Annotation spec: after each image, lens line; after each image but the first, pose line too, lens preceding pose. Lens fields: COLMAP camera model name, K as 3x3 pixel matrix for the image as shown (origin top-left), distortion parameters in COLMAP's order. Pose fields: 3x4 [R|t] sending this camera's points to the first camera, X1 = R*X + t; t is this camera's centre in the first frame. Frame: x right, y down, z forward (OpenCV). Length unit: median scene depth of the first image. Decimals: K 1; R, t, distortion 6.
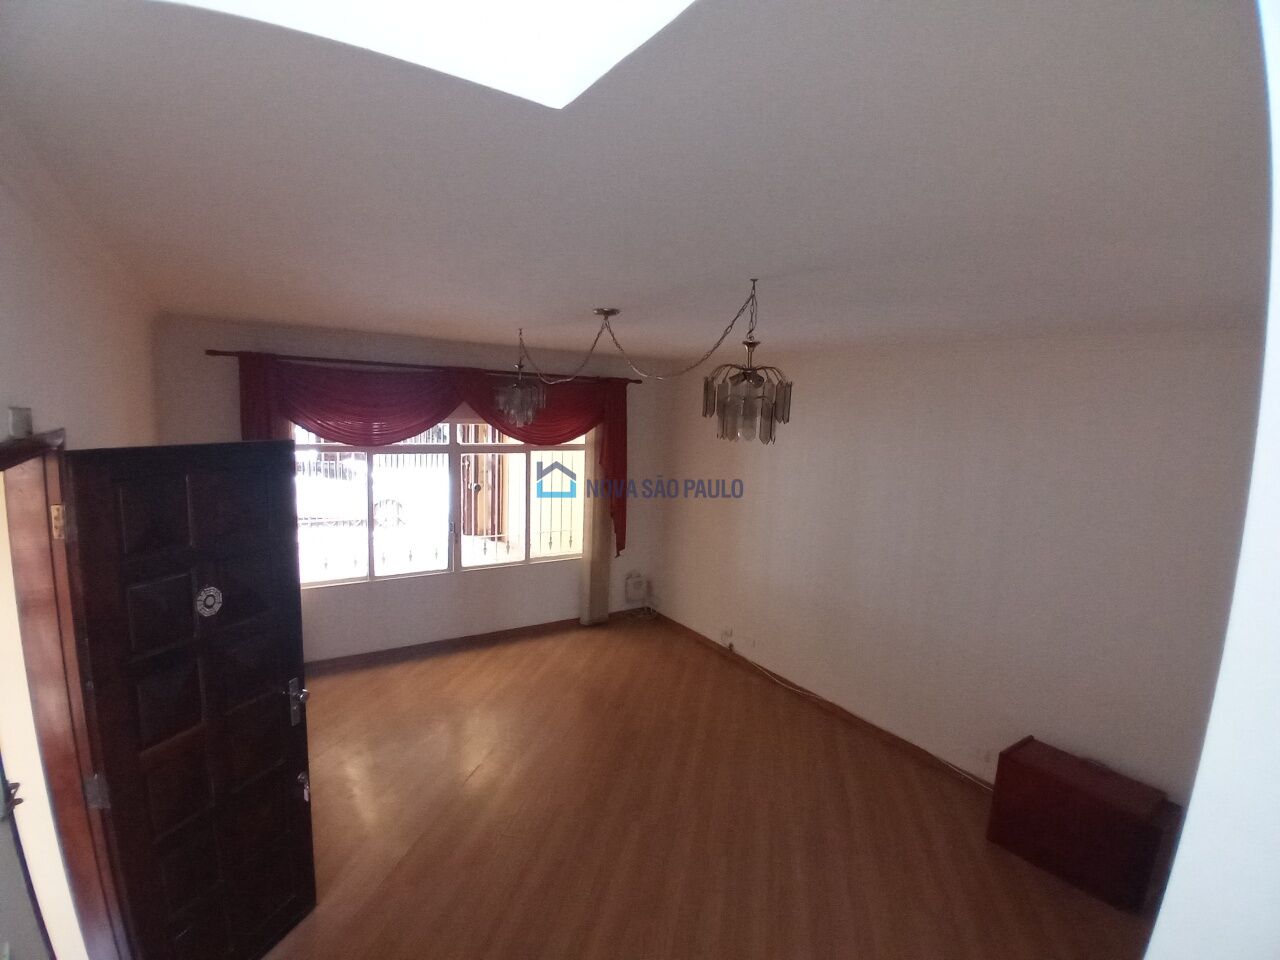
lens RADIAL K [[633.6, 0, 640.0], [0, 633.6, 480.0], [0, 0, 1]] dist [-0.032963, -0.000178]
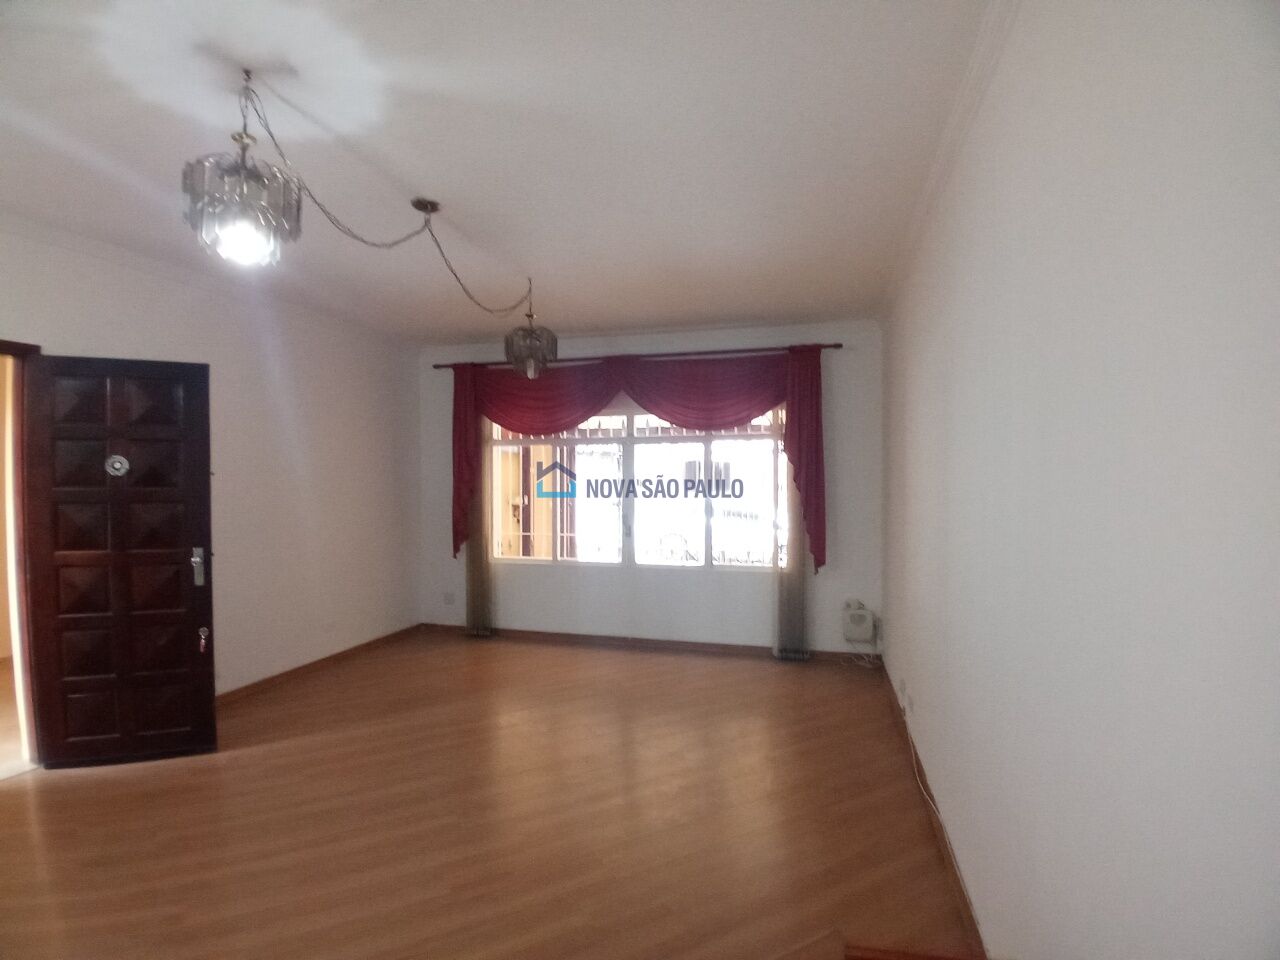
lens RADIAL K [[633.6, 0, 640.0], [0, 633.6, 480.0], [0, 0, 1]] dist [-0.032963, -0.000178]
pose [[0.661688, -0.040569, -0.748681, 0.458227], [-0.061223, 0.992277, -0.107878, 0.118147], [0.747276, 0.117218, 0.654094, 0.369976]]
